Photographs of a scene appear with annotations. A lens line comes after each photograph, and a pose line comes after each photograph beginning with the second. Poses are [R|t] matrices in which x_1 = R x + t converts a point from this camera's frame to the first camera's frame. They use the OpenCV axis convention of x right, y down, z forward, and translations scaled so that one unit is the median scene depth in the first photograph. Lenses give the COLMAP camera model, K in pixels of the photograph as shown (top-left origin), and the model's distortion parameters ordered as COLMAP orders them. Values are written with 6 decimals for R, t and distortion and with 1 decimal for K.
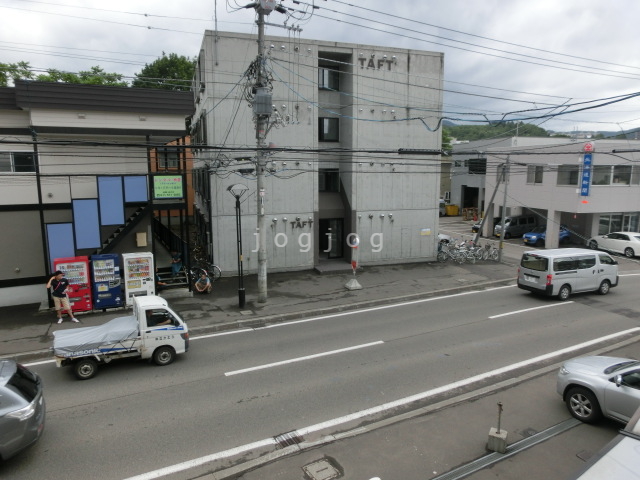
lens RADIAL K [[450.6, 0, 319.3], [0, 450.6, 240.3], [0, 0, 1]] dist [-0.029254, 0.004191]
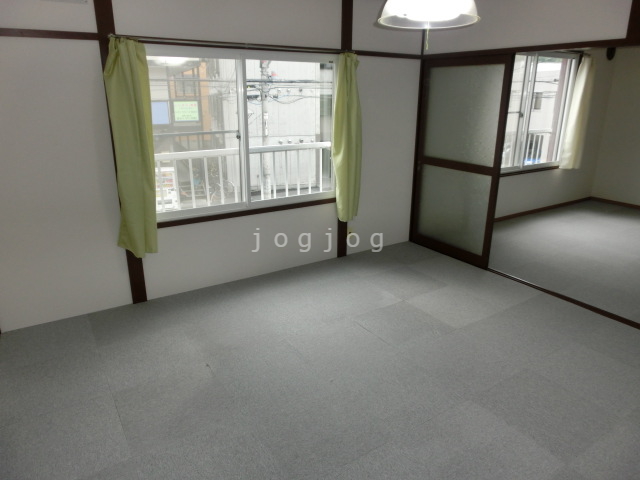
lens RADIAL K [[450.6, 0, 320.5], [0, 450.6, 239.8], [0, 0, 1]] dist [-0.029254, 0.004191]
pose [[0.999024, 0.013432, -0.042081, 0.064671], [-0.006772, 0.987957, 0.154583, 0.028010], [0.043650, -0.154147, 0.987083, -0.183739]]
